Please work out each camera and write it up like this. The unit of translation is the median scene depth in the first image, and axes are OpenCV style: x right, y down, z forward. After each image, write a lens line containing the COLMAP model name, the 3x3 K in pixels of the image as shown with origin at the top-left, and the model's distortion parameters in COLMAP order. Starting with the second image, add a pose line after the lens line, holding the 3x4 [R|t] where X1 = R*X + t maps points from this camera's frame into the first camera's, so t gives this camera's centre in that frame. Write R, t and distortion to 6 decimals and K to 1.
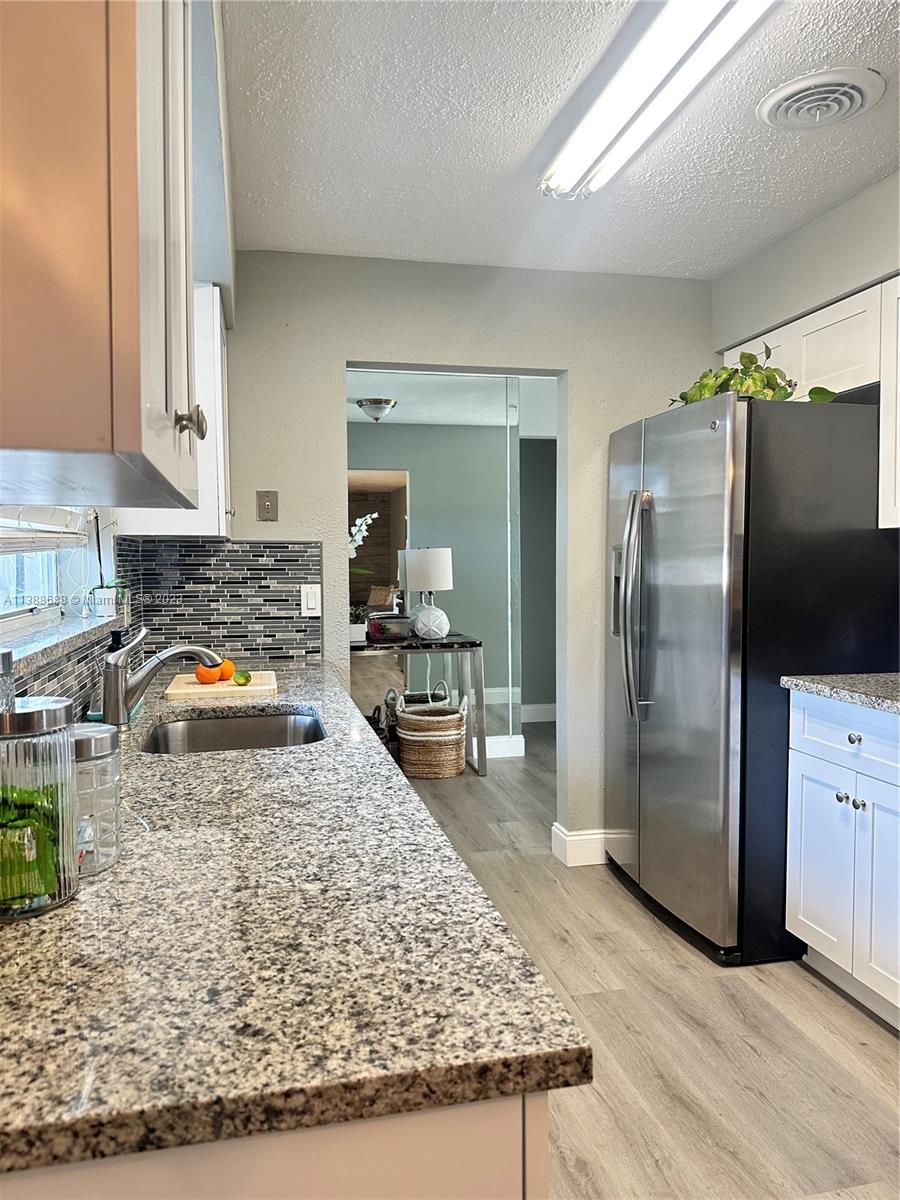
lens RADIAL K [[840.9, 0, 454.4], [0, 840.9, 610.0], [0, 0, 1]] dist [0.051378, -0.036527]
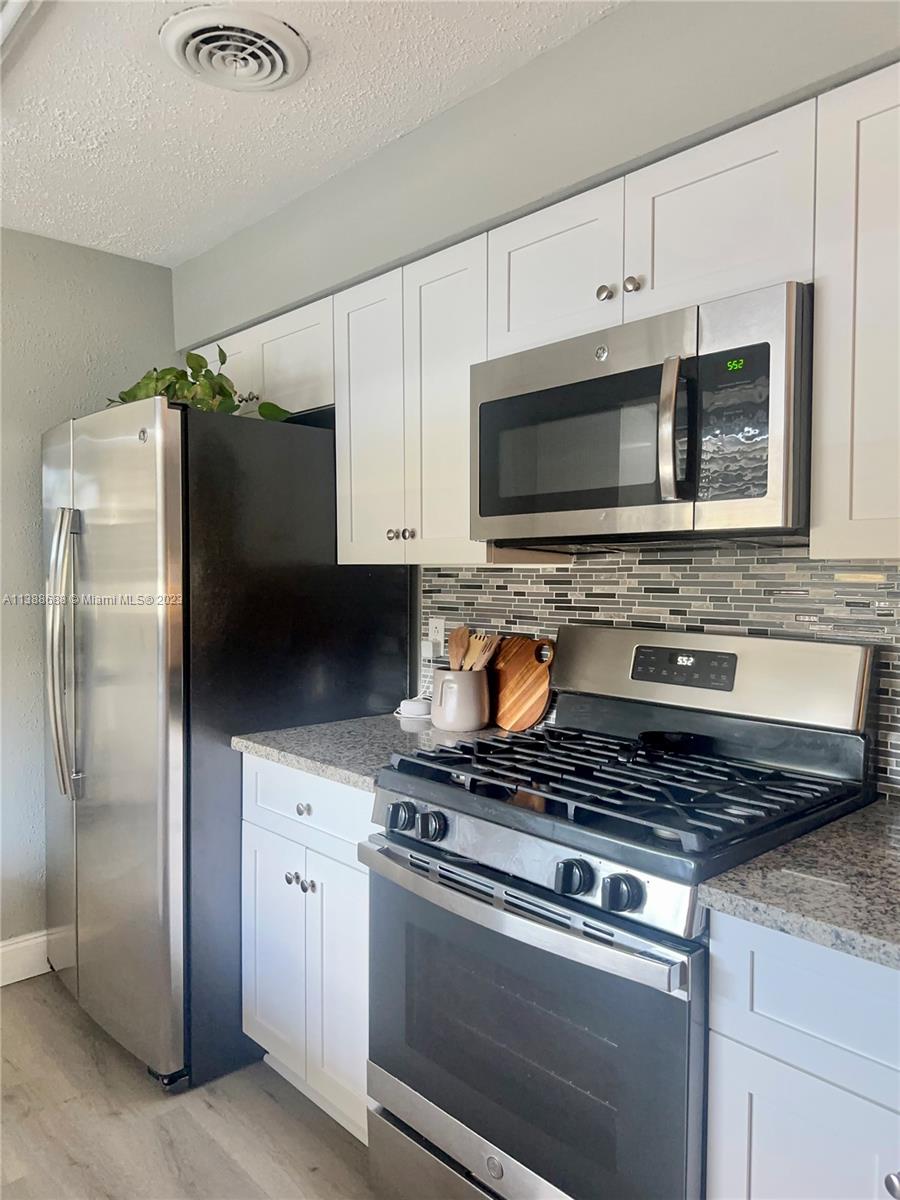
lens RADIAL K [[844.9, 0, 413.5], [0, 844.9, 610.2], [0, 0, 1]] dist [0.080431, -0.055102]
pose [[0.890695, -0.009691, 0.454498, 0.126597], [0.017434, 0.999765, -0.012847, -0.027056], [-0.454267, 0.019366, 0.890655, 0.121659]]
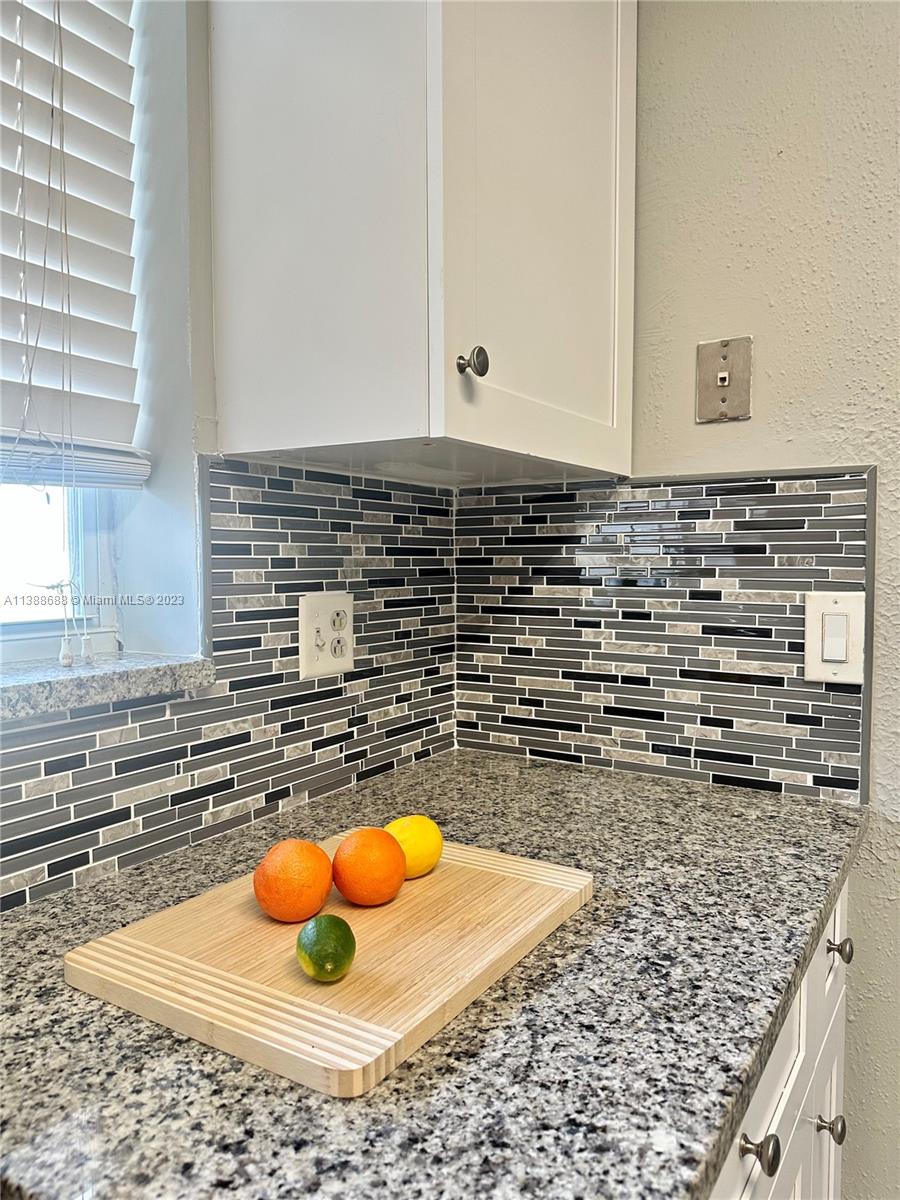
lens RADIAL K [[840.9, 0, 457.7], [0, 840.9, 606.0], [0, 0, 1]] dist [0.051378, -0.036527]
pose [[0.698052, 0.041082, -0.714867, -0.027741], [-0.044626, 0.998908, 0.013830, -0.022802], [0.714655, 0.022248, 0.699123, 0.653951]]
